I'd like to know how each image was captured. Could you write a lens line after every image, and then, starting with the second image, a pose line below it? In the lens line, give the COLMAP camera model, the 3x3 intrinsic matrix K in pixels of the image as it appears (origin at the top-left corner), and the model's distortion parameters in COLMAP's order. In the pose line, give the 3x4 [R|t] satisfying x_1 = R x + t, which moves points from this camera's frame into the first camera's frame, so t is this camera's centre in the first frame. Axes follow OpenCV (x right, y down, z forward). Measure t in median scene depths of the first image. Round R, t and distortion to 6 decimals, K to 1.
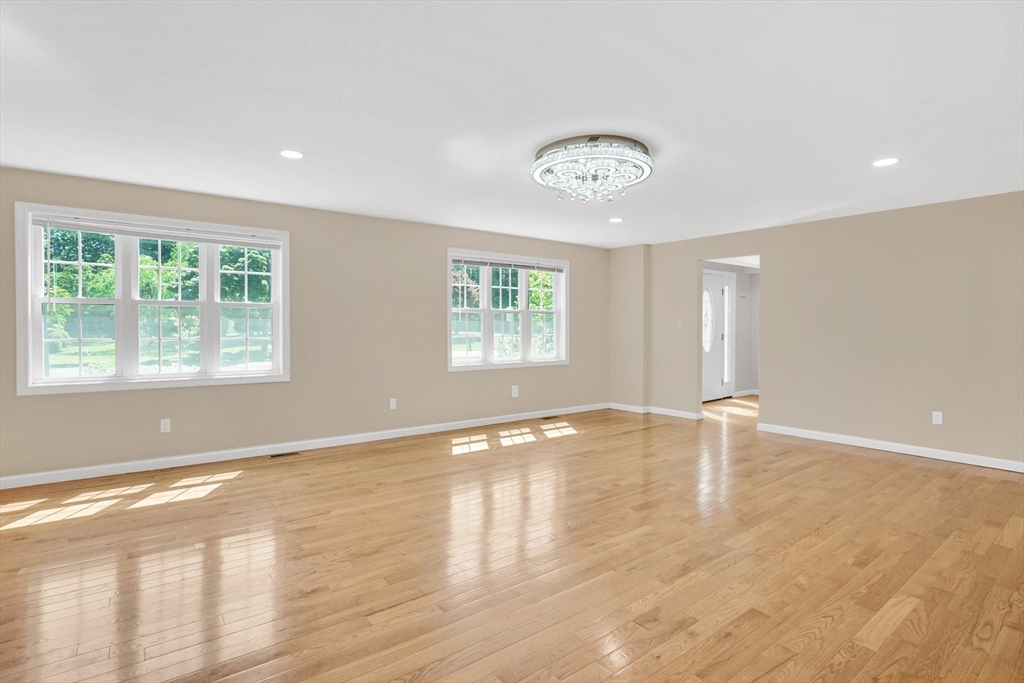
lens RADIAL K [[496.5, 0, 506.5], [0, 496.5, 335.4], [0, 0, 1]] dist [-0.040869, 0.011186]
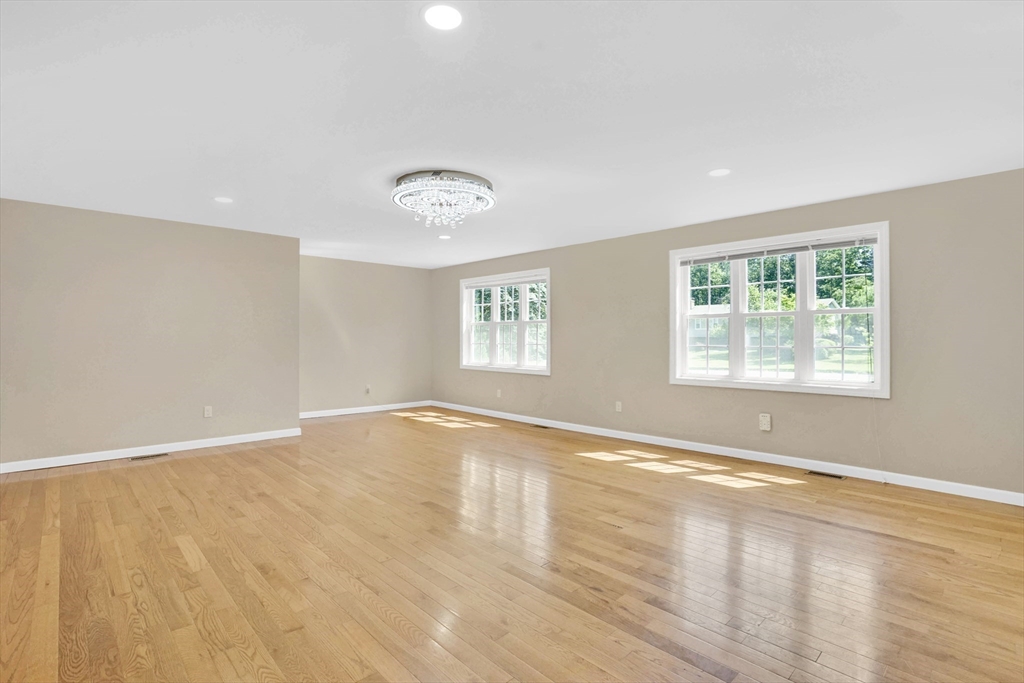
lens RADIAL K [[496.5, 0, 502.5], [0, 496.5, 343.1], [0, 0, 1]] dist [-0.040869, 0.011186]
pose [[0.091690, 0.009643, -0.995741, 0.734568], [-0.015054, 0.999852, 0.008296, -0.006732], [0.995674, 0.014229, 0.091822, 0.572909]]
